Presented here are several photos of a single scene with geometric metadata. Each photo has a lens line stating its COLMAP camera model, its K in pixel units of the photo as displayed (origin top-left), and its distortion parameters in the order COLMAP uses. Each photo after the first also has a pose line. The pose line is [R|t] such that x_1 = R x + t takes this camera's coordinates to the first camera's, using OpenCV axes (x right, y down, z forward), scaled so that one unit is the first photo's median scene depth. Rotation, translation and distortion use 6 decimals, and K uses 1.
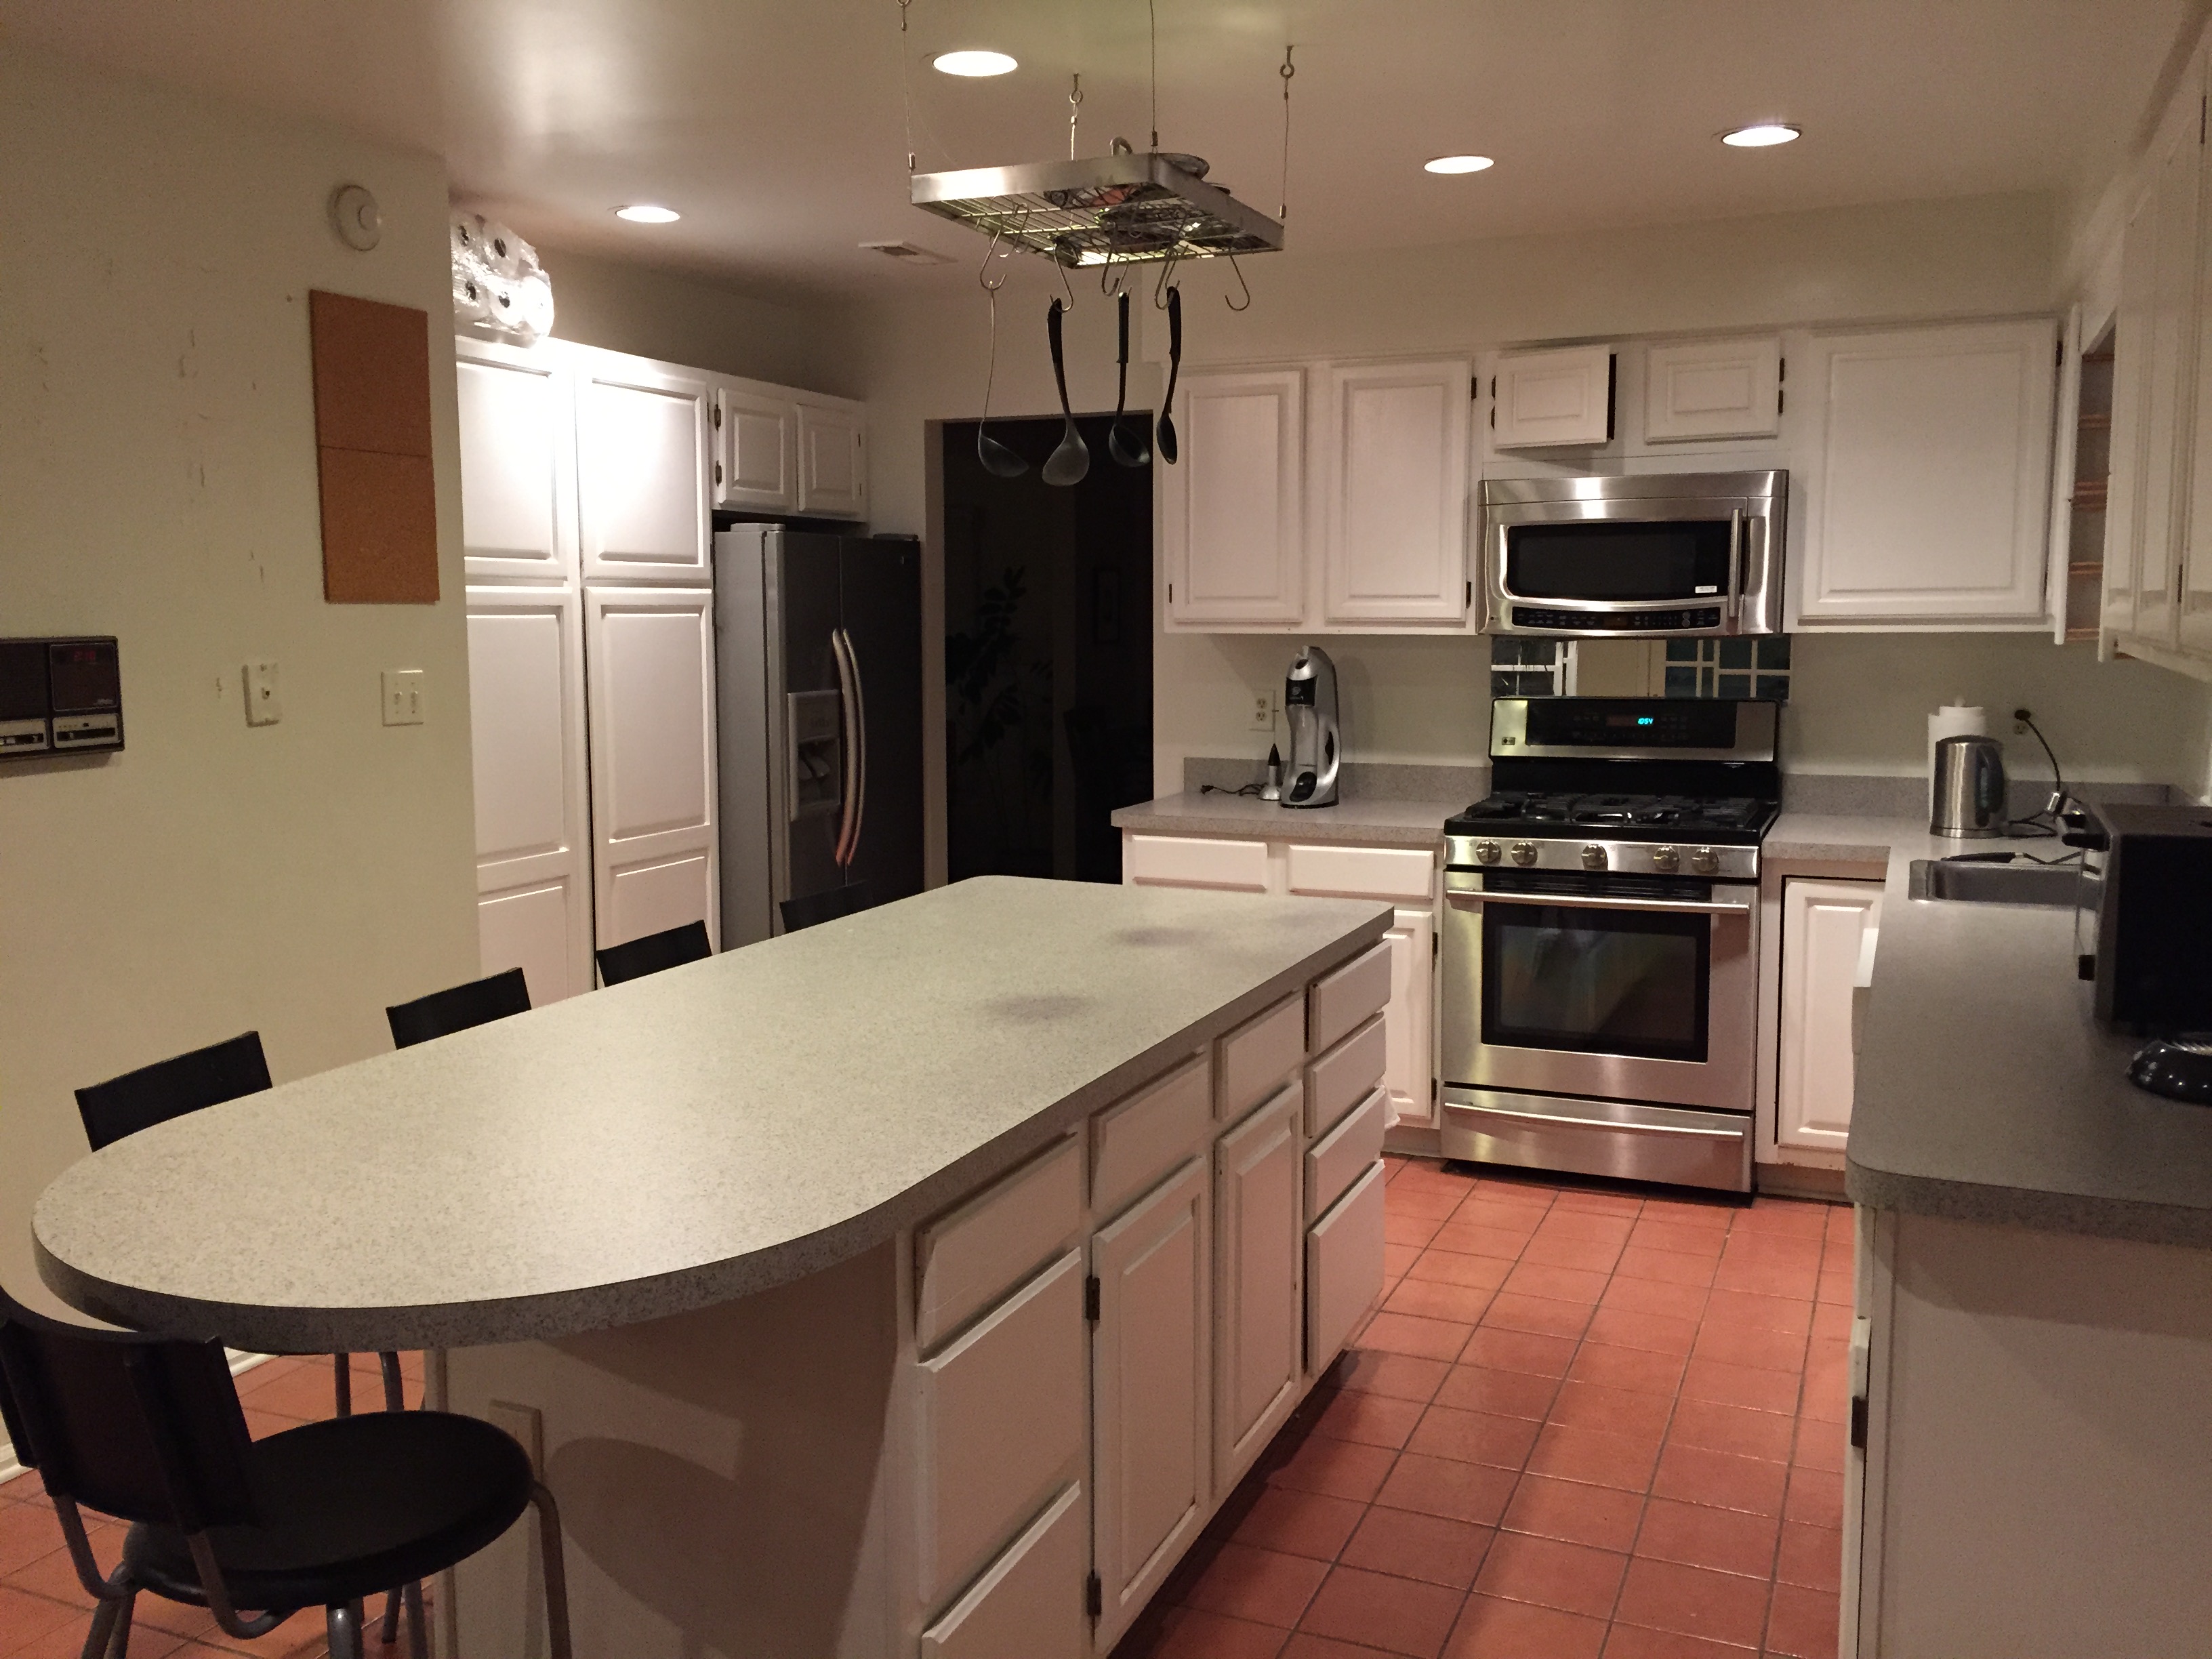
lens RADIAL K [[1872.8, 0, 1106.0], [0, 1872.8, 829.5], [0, 0, 1]] dist [0.039177, -0.000790]
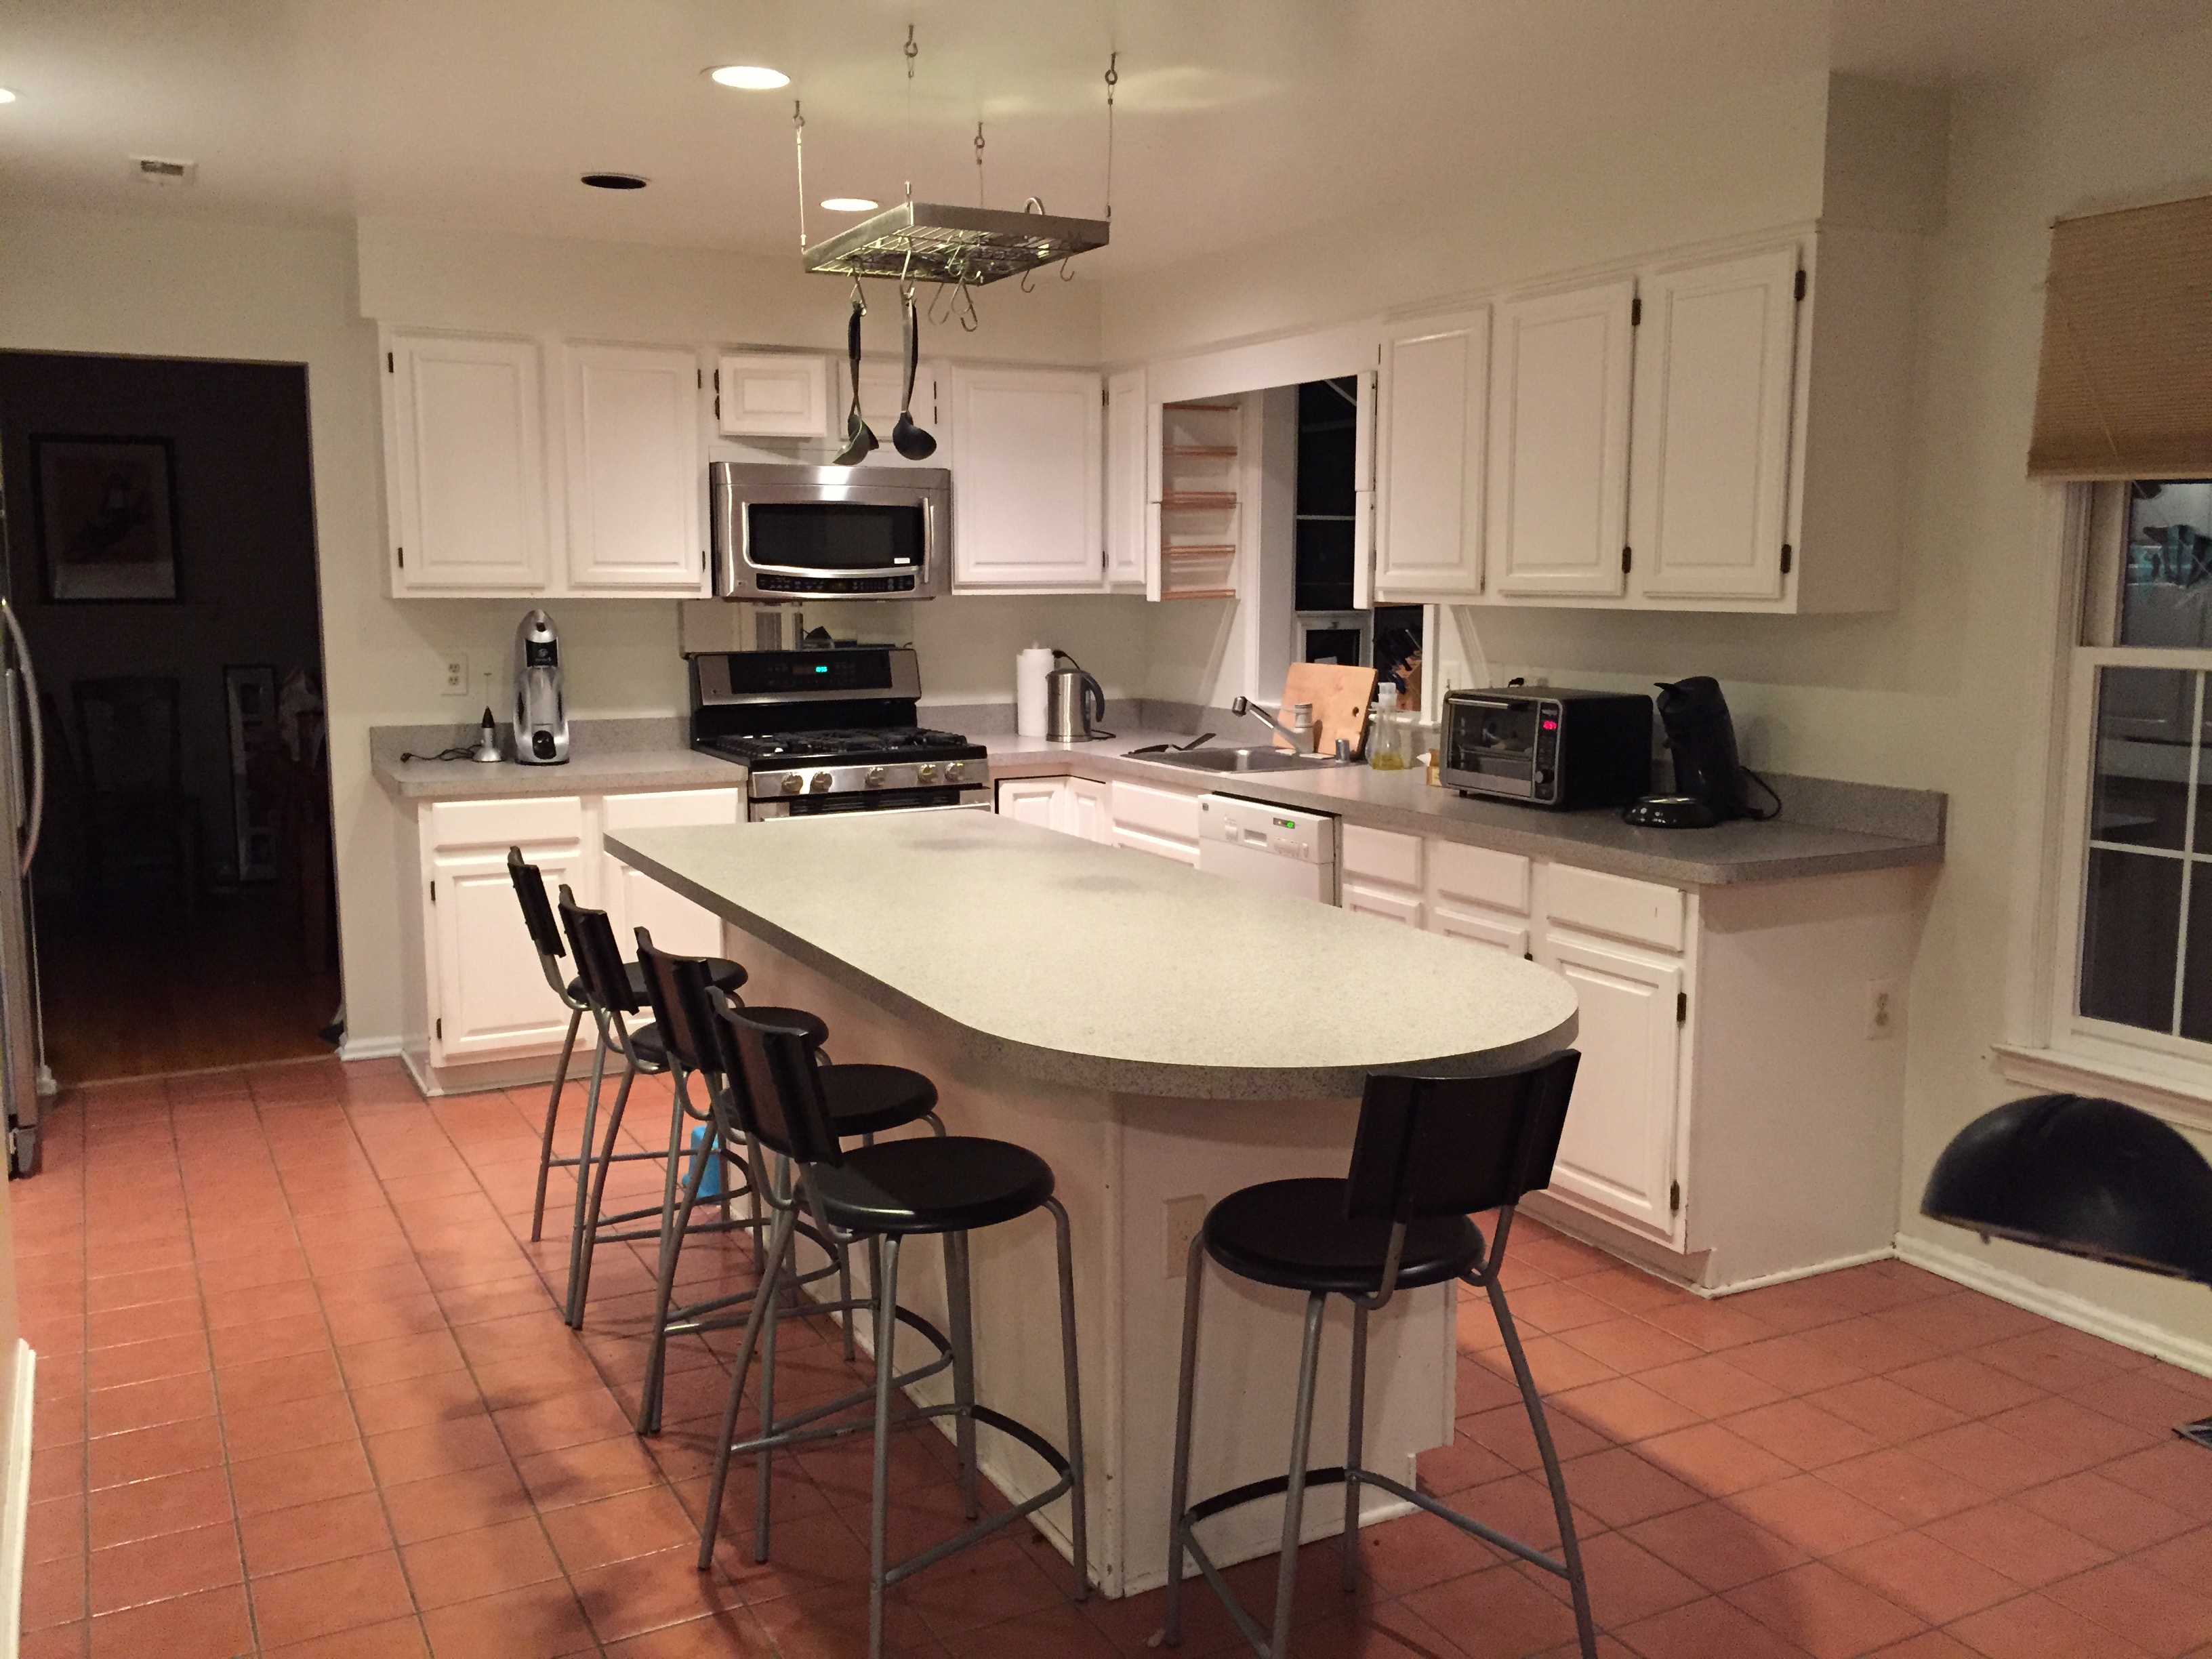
lens RADIAL K [[1884.0, 0, 1106.0], [0, 1884.0, 829.5], [0, 0, 1]] dist [0.069130, 0.003076]
pose [[0.624623, -0.102988, 0.774106, -0.559997], [0.092055, 0.994065, 0.057973, -0.009030], [-0.775482, 0.035049, 0.630396, 0.099029]]
